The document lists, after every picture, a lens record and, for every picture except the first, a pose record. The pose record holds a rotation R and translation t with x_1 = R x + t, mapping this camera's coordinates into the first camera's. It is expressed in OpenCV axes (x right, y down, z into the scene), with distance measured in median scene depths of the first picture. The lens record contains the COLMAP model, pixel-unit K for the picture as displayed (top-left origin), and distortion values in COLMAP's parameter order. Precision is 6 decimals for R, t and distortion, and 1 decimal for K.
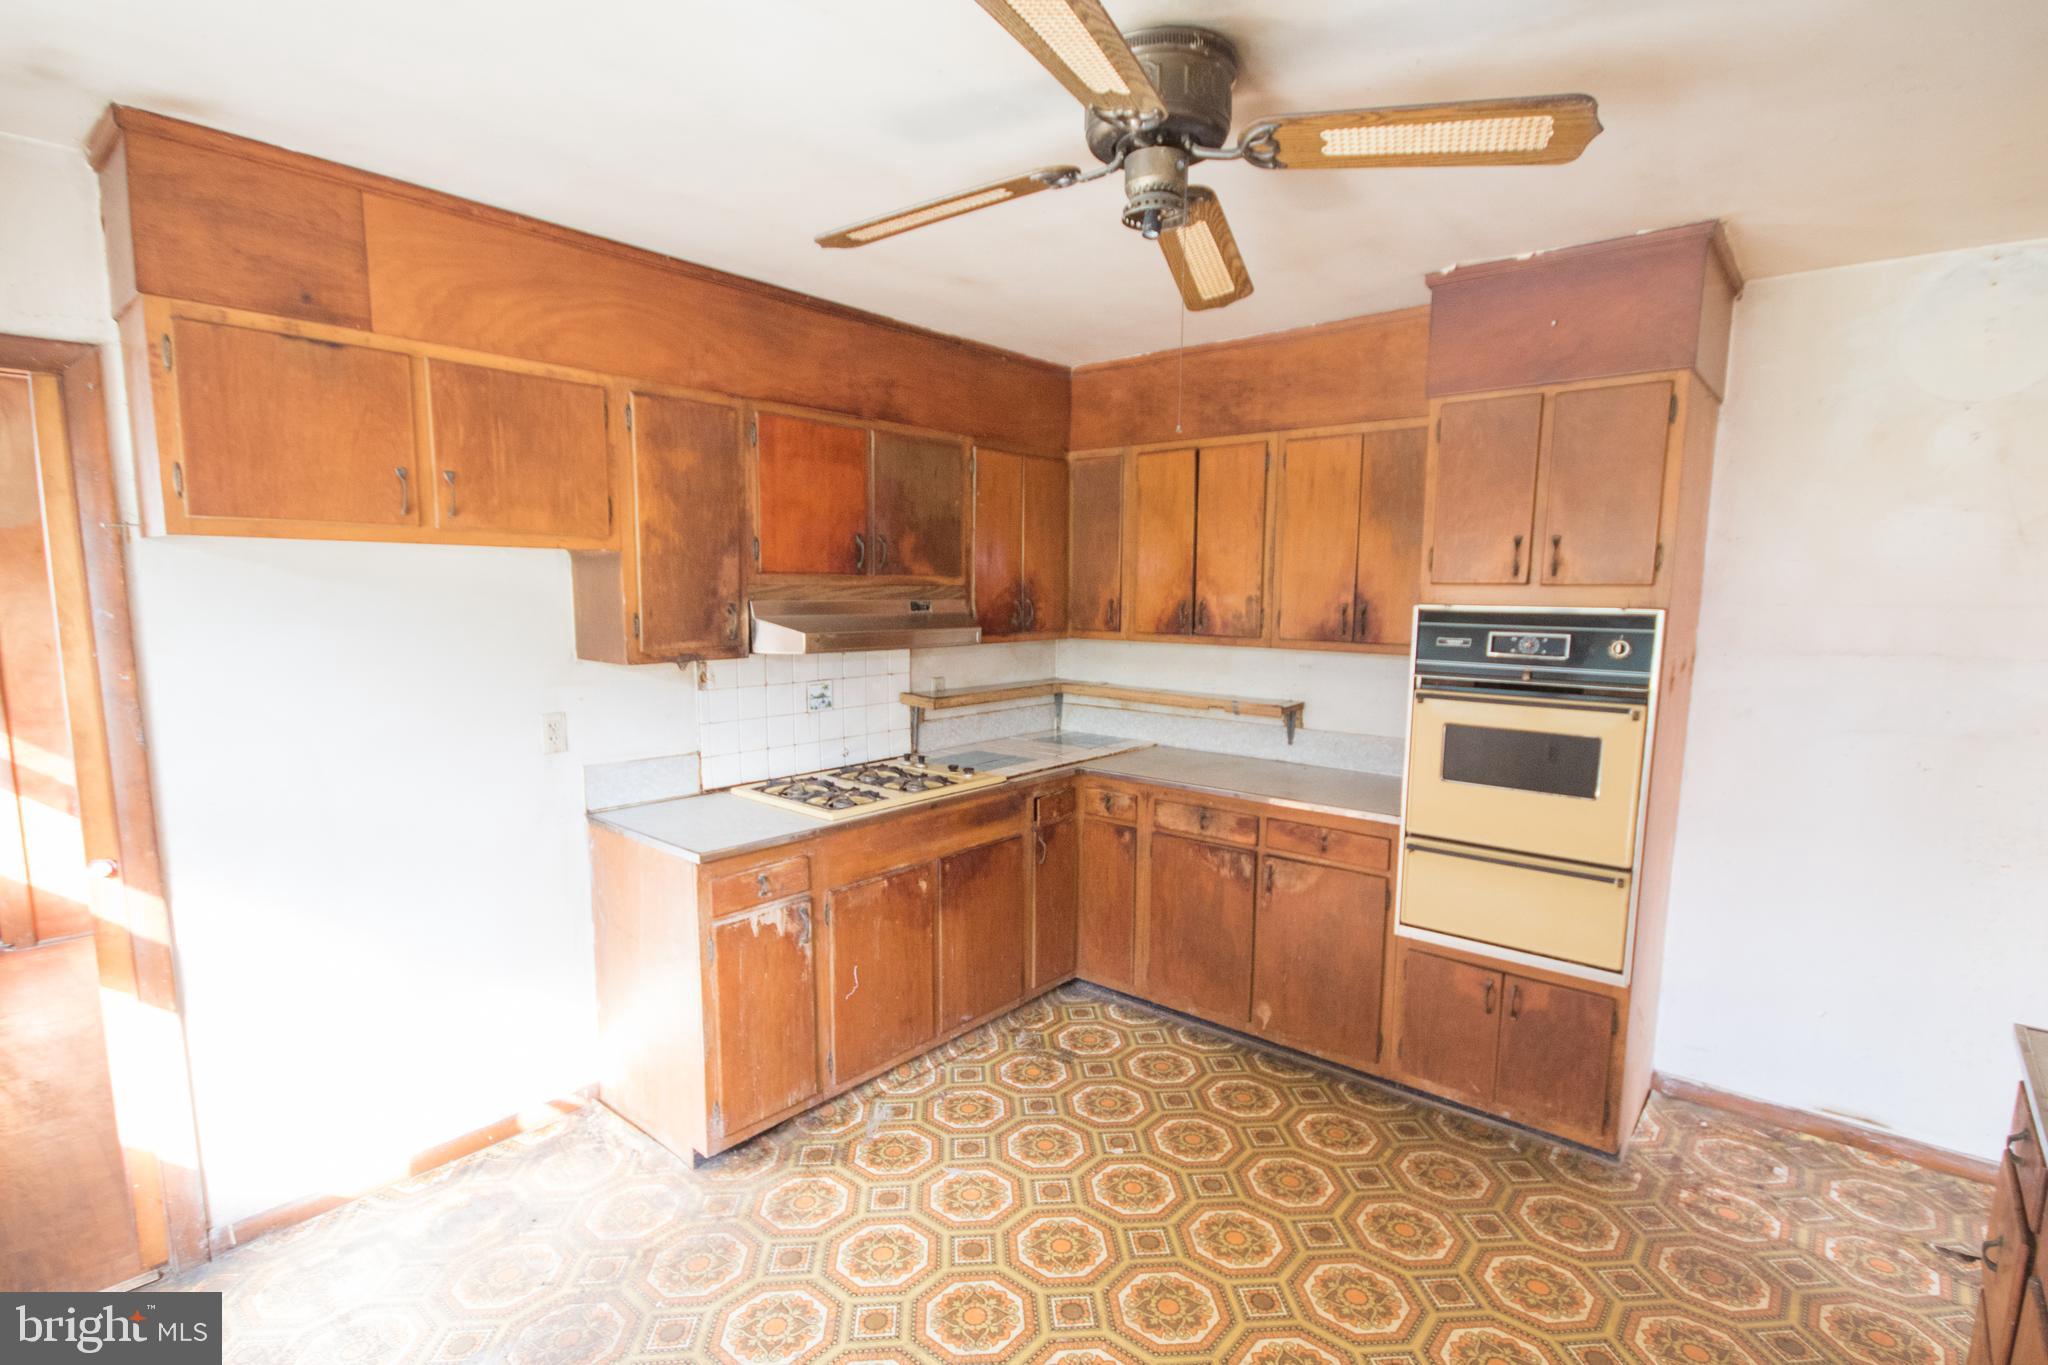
lens RADIAL K [[969.4, 0, 1028.2], [0, 969.4, 716.4], [0, 0, 1]] dist [-0.002346, -0.000673]
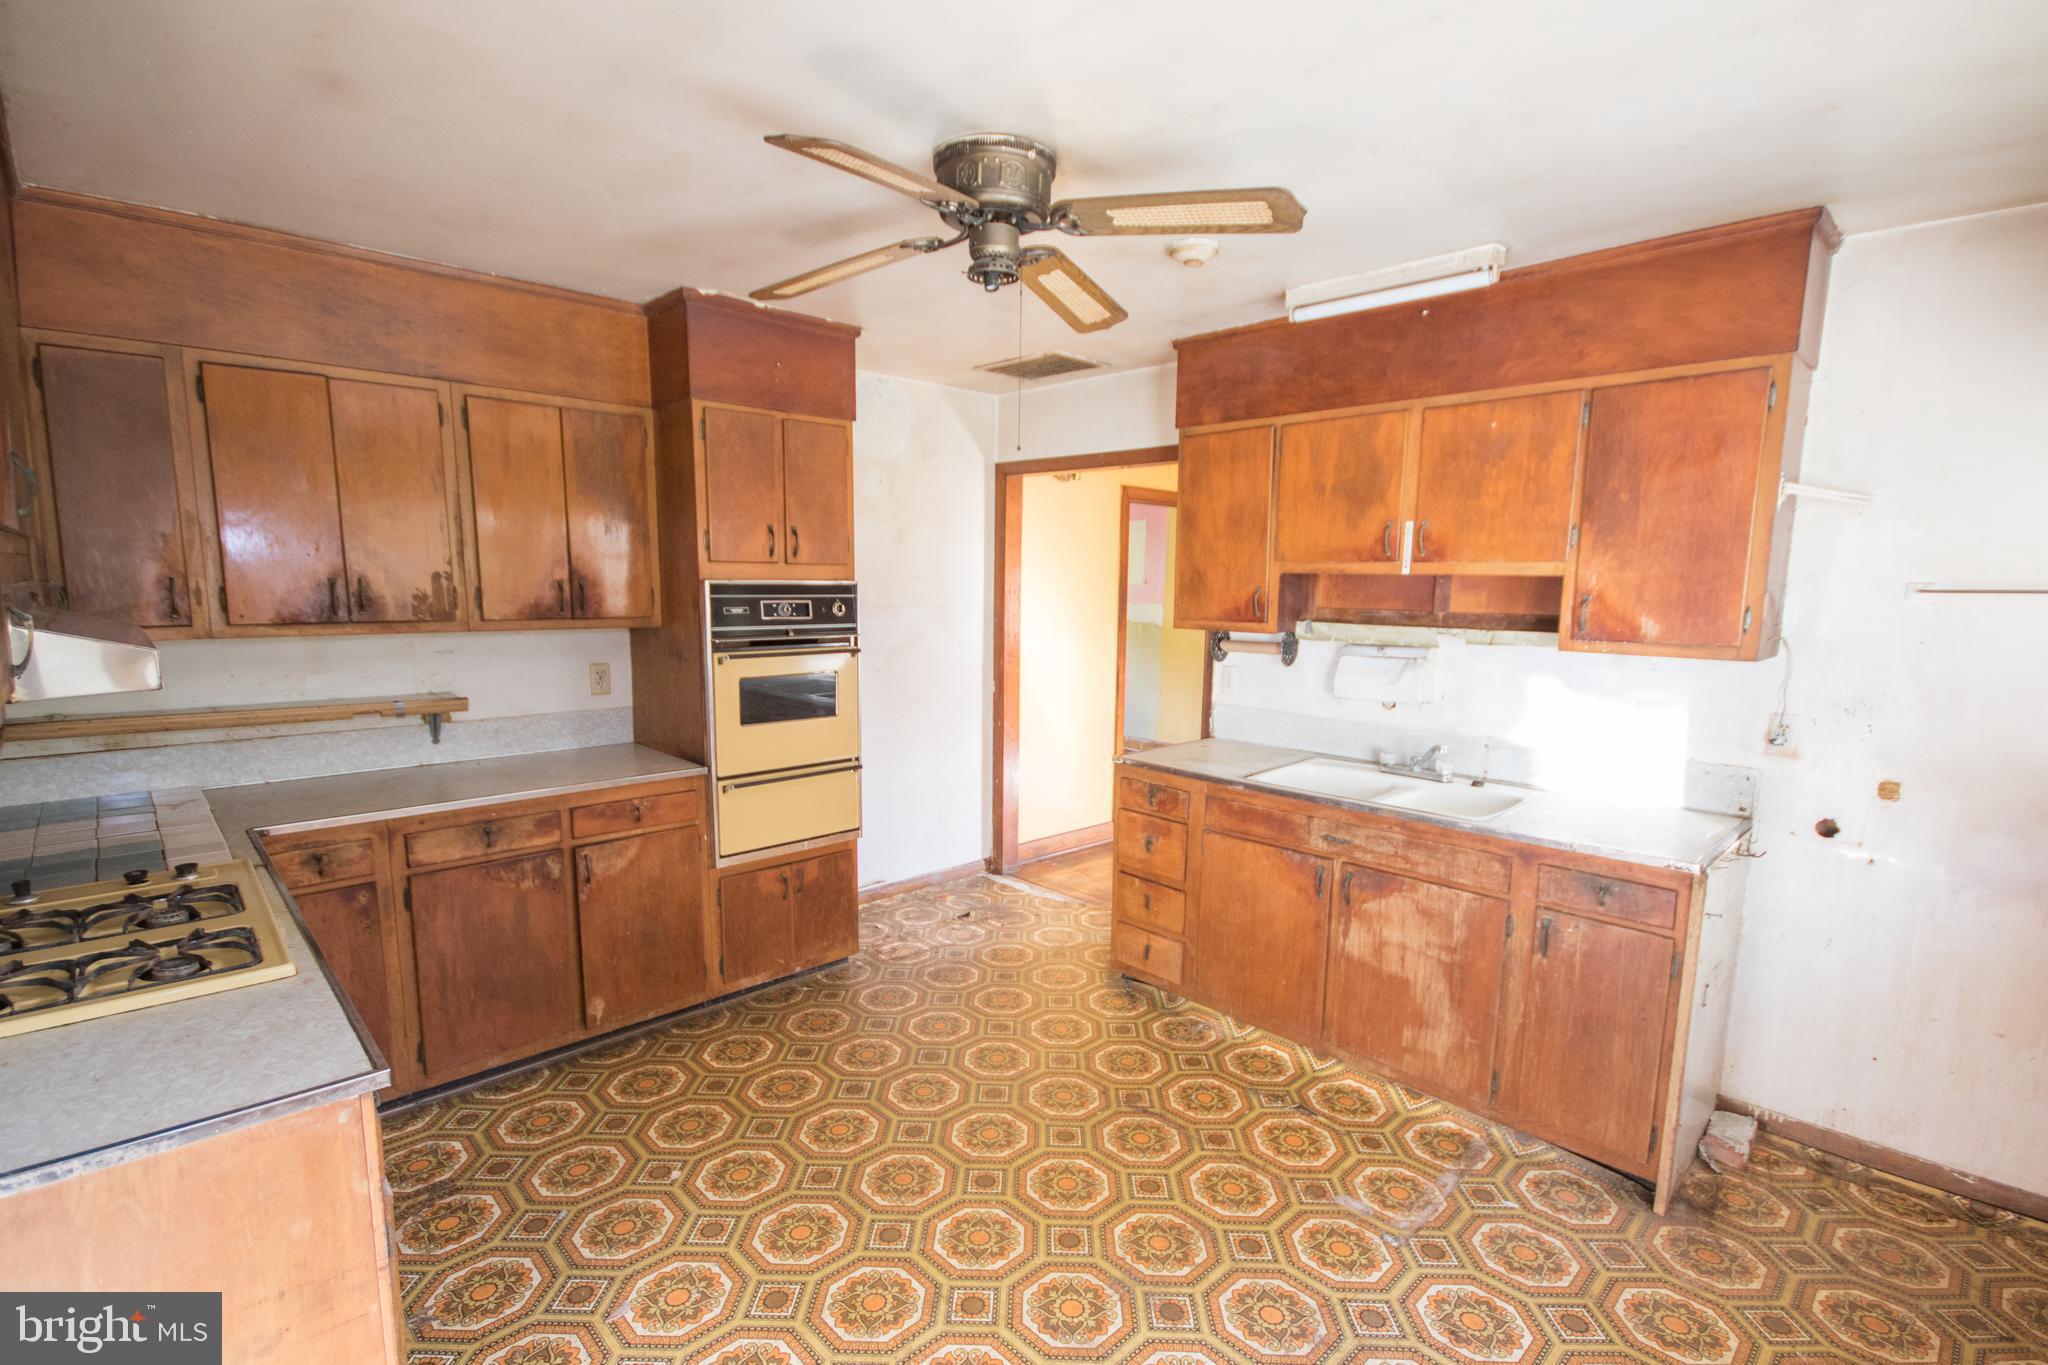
lens RADIAL K [[959.8, 0, 1013.2], [0, 959.8, 715.3], [0, 0, 1]] dist [-0.003710, -0.000763]
pose [[0.103839, -0.148966, 0.983375, -0.667876], [0.120419, 0.983330, 0.136243, -0.065047], [-0.987277, 0.104270, 0.120047, 0.495959]]
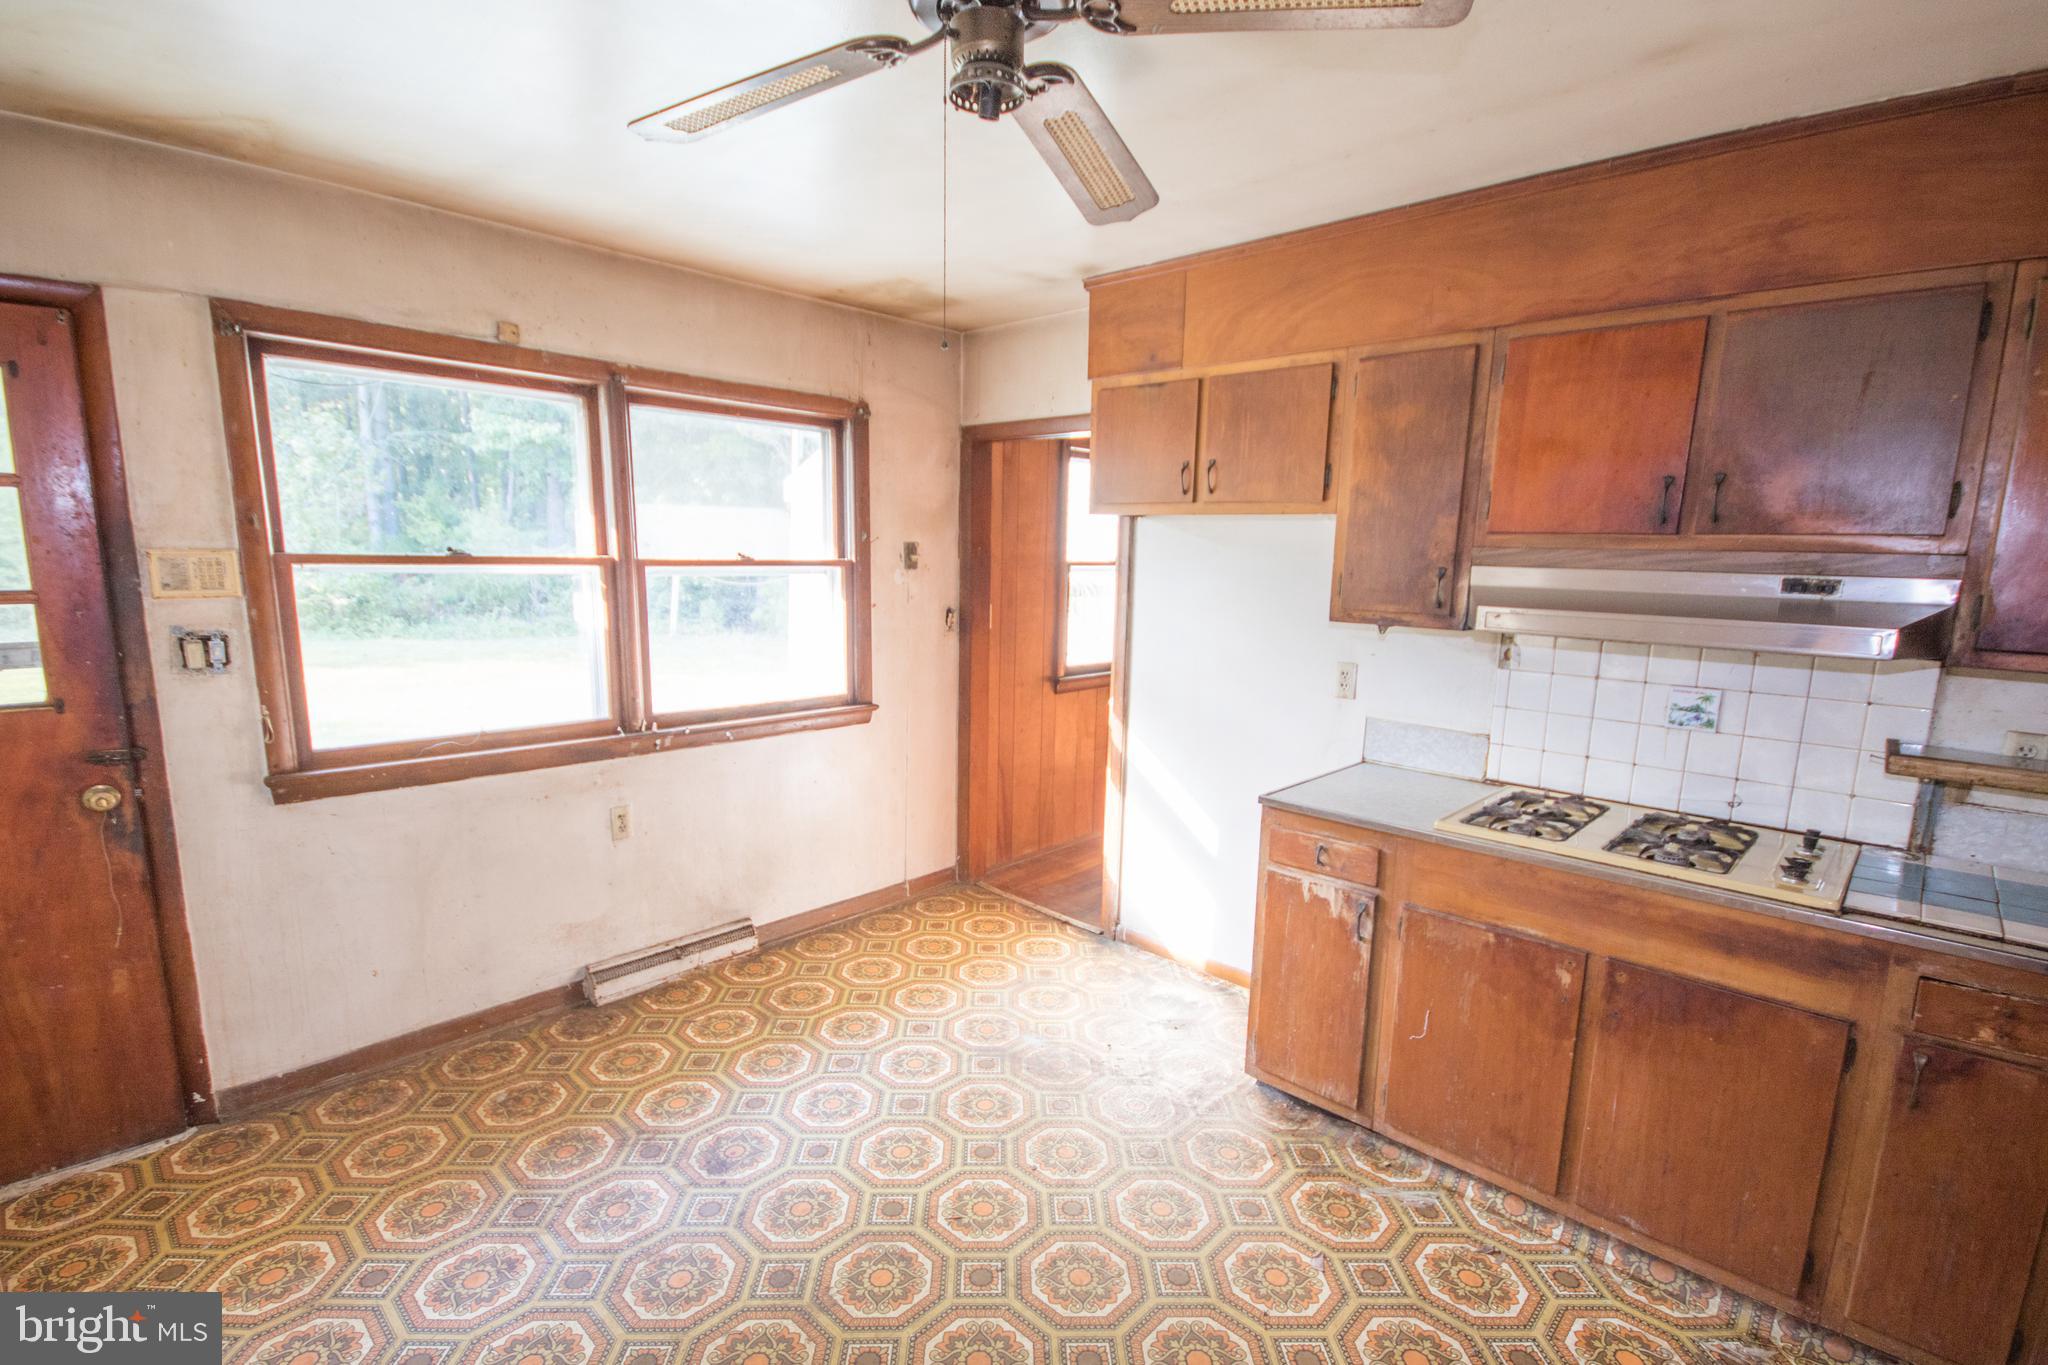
lens RADIAL K [[942.4, 0, 1030.5], [0, 942.4, 715.7], [0, 0, 1]] dist [-0.002446, -0.000619]
pose [[-0.045282, 0.166968, -0.984922, 0.581595], [-0.153229, 0.973105, 0.172010, -0.071906], [0.987153, 0.158707, -0.018479, 0.636902]]
